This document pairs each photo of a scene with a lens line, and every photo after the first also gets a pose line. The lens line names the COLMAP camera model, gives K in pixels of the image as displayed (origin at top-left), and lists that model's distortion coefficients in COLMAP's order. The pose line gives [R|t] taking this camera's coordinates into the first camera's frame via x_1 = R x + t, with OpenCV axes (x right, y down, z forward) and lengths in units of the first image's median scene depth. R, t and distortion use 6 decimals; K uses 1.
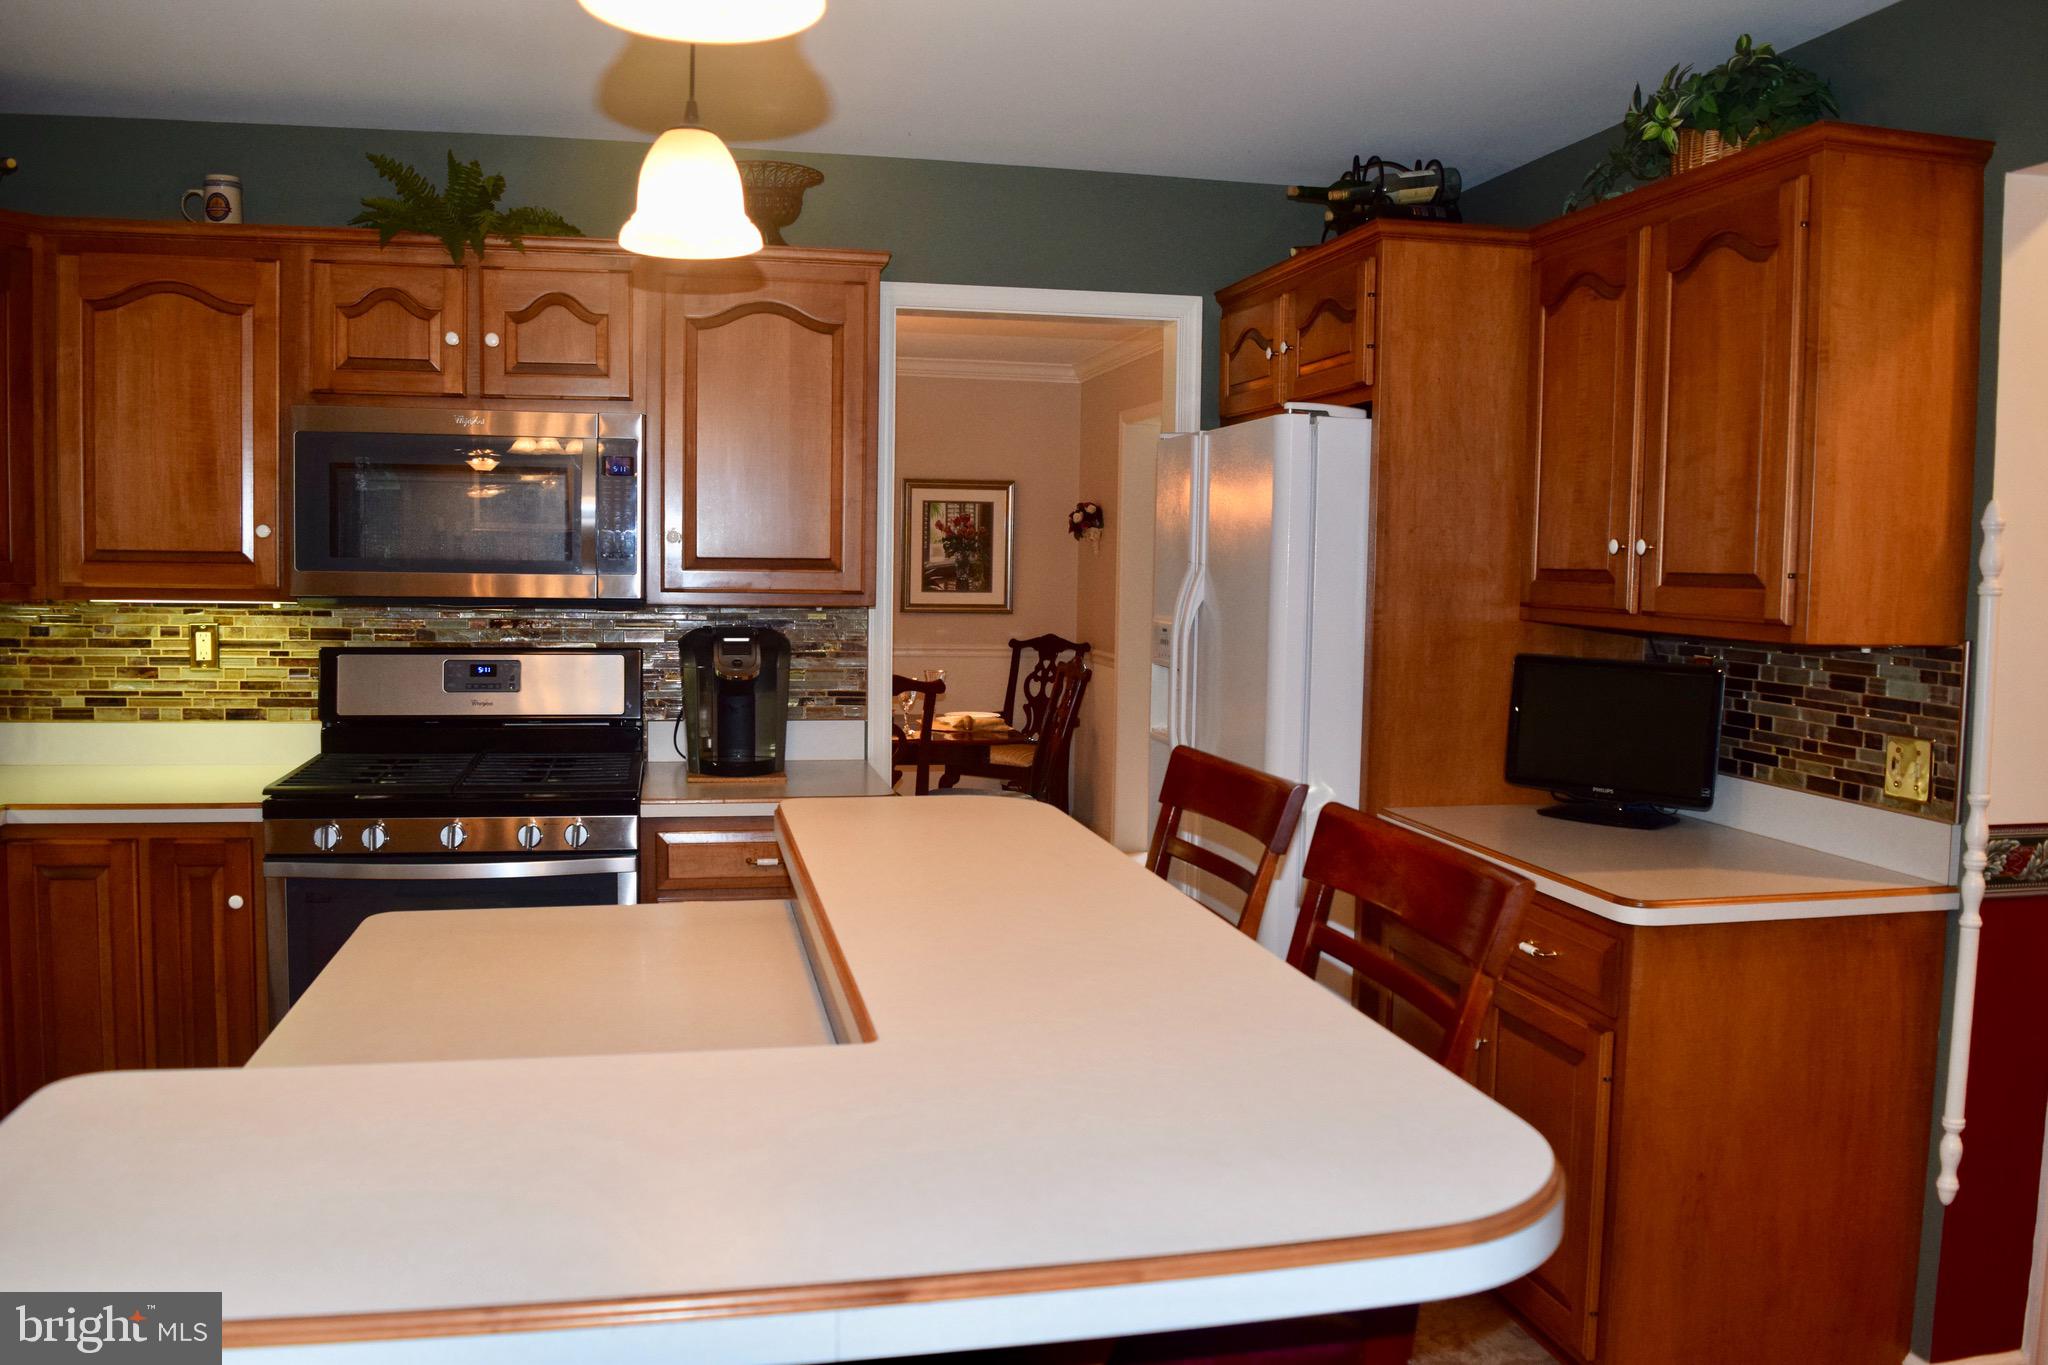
lens RADIAL K [[1604.4, 0, 1019.8], [0, 1604.4, 676.5], [0, 0, 1]] dist [-0.097507, 0.023620]
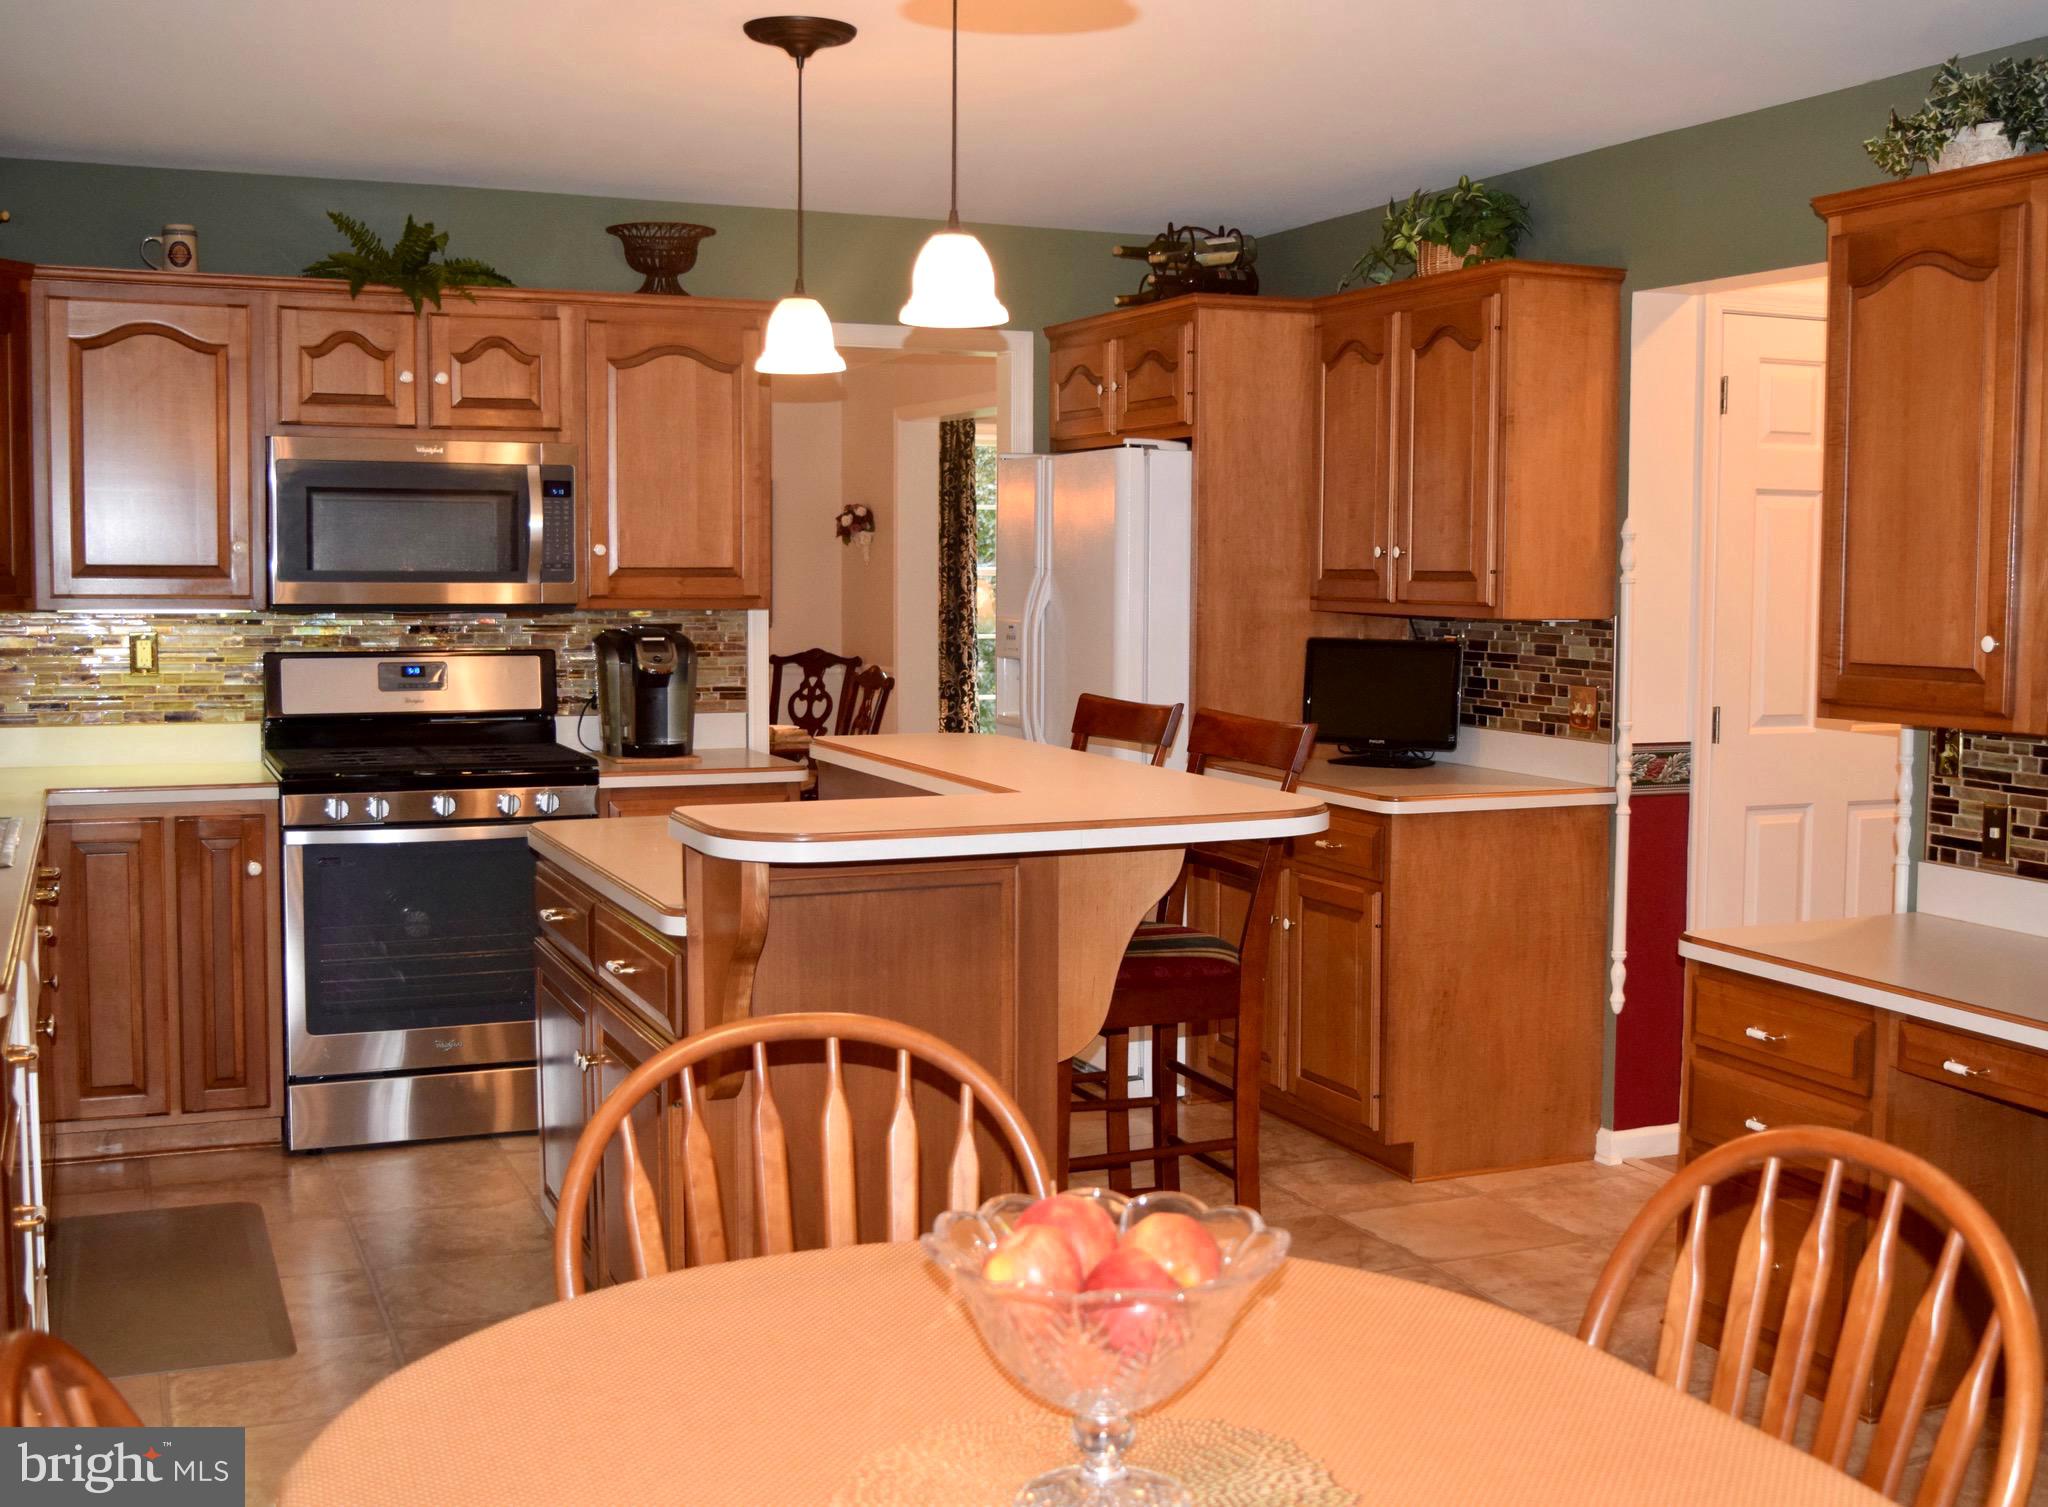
lens RADIAL K [[2263.3, 0, 1119.5], [0, 2263.3, 745.2], [0, 0, 1]] dist [-0.073683, 0.000000]
pose [[0.976190, -0.025888, 0.215368, -0.218643], [0.024406, 0.999657, 0.009537, 0.049809], [-0.215541, -0.004054, 0.976486, -0.709024]]
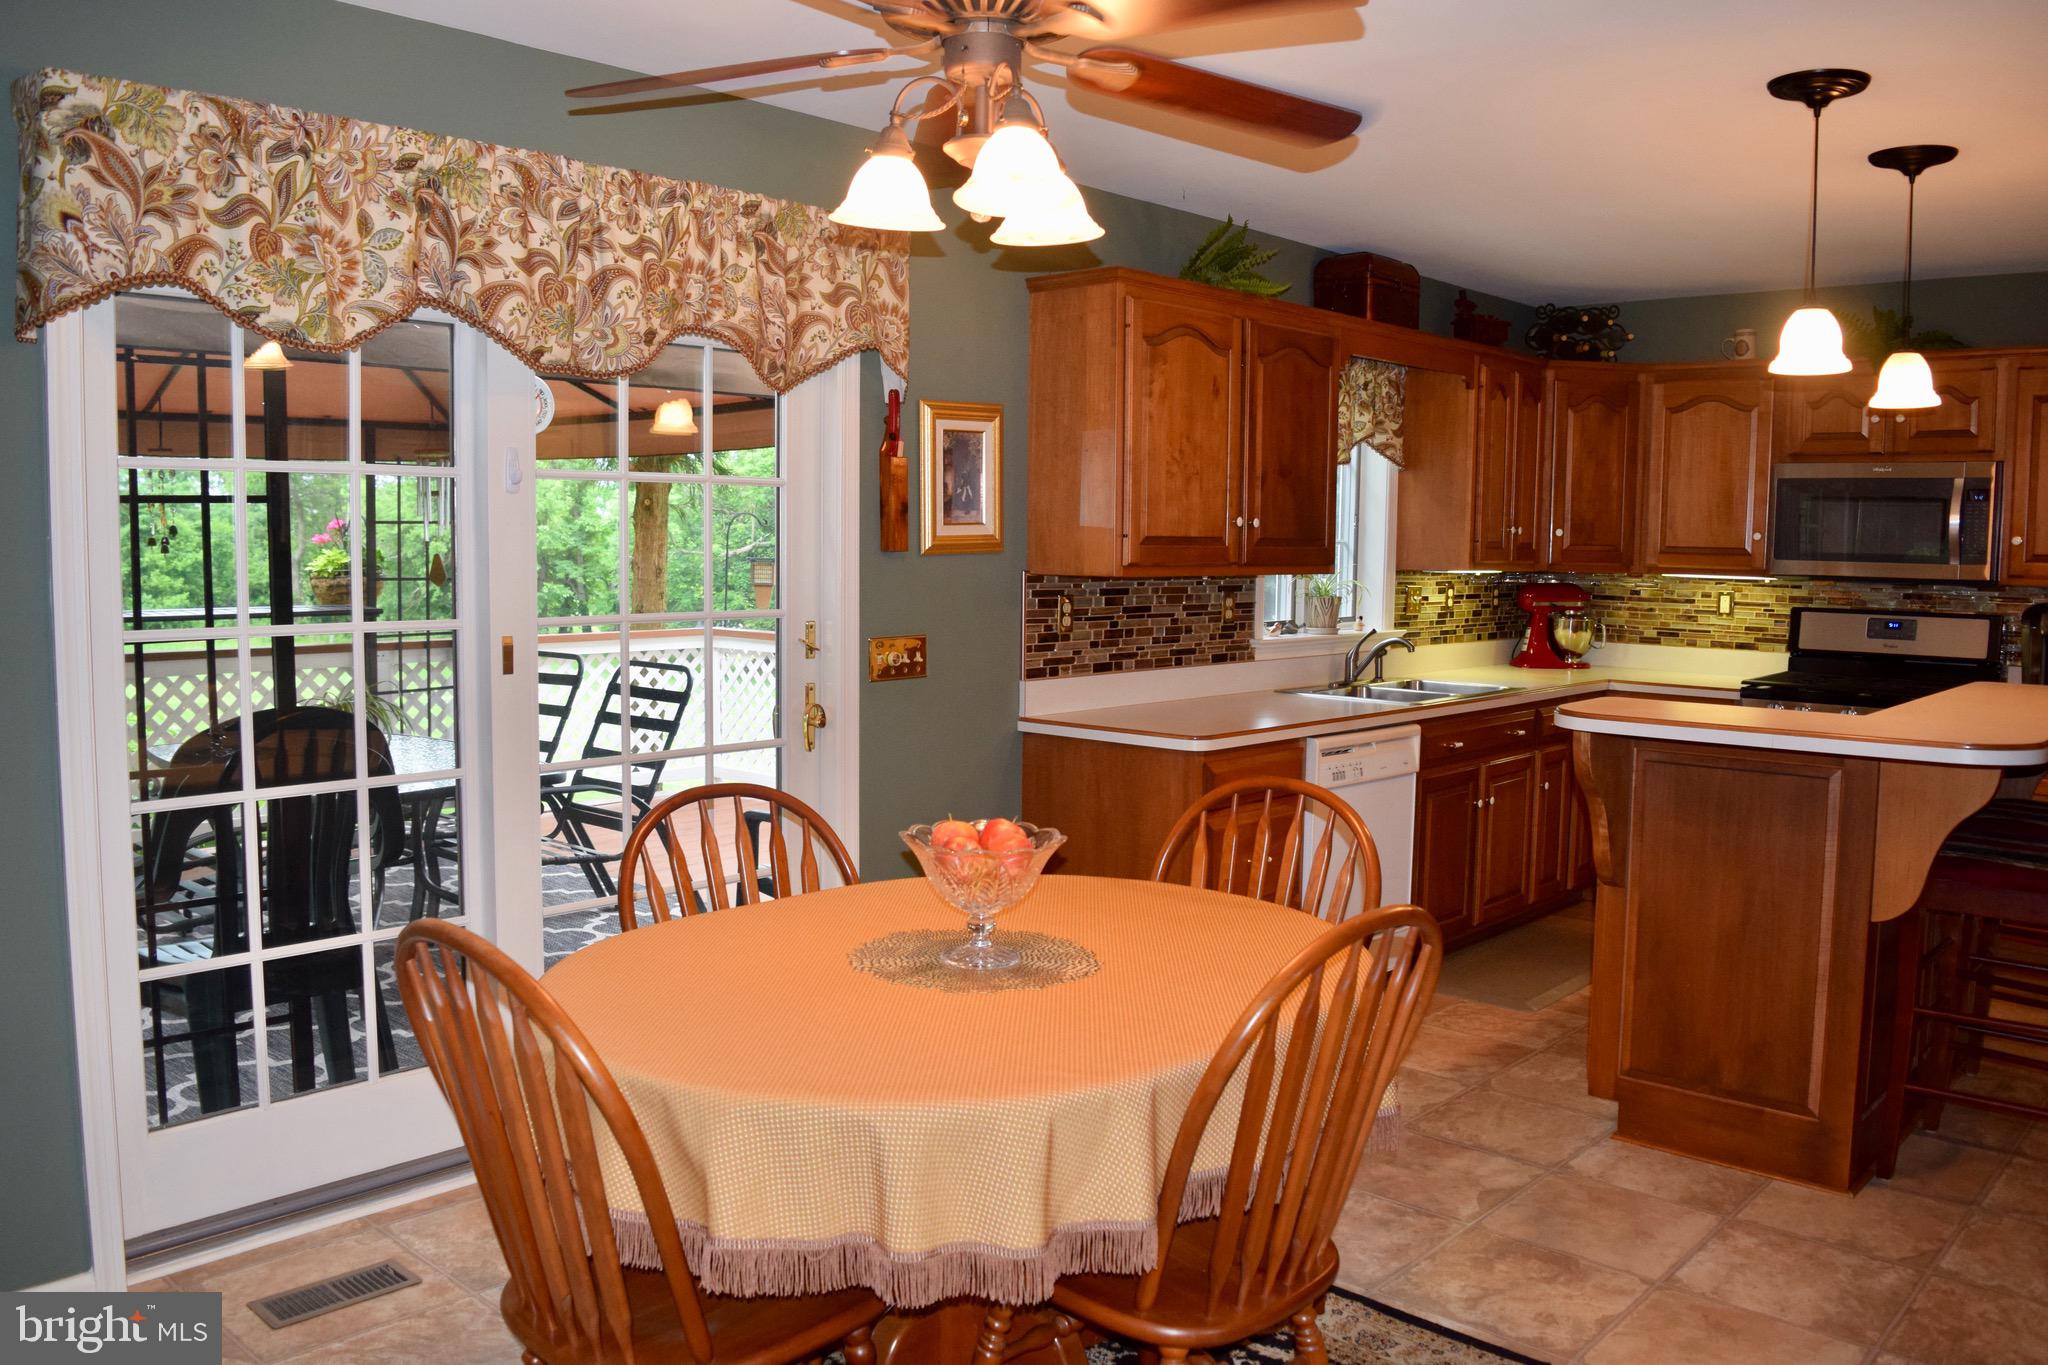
lens RADIAL K [[1604.4, 0, 1014.2], [0, 1604.4, 678.4], [0, 0, 1]] dist [-0.097507, 0.023620]
pose [[0.576704, 0.062858, -0.814531, 0.467705], [-0.063220, 0.997480, 0.032216, 0.059956], [0.814503, 0.032916, 0.579224, -0.667909]]
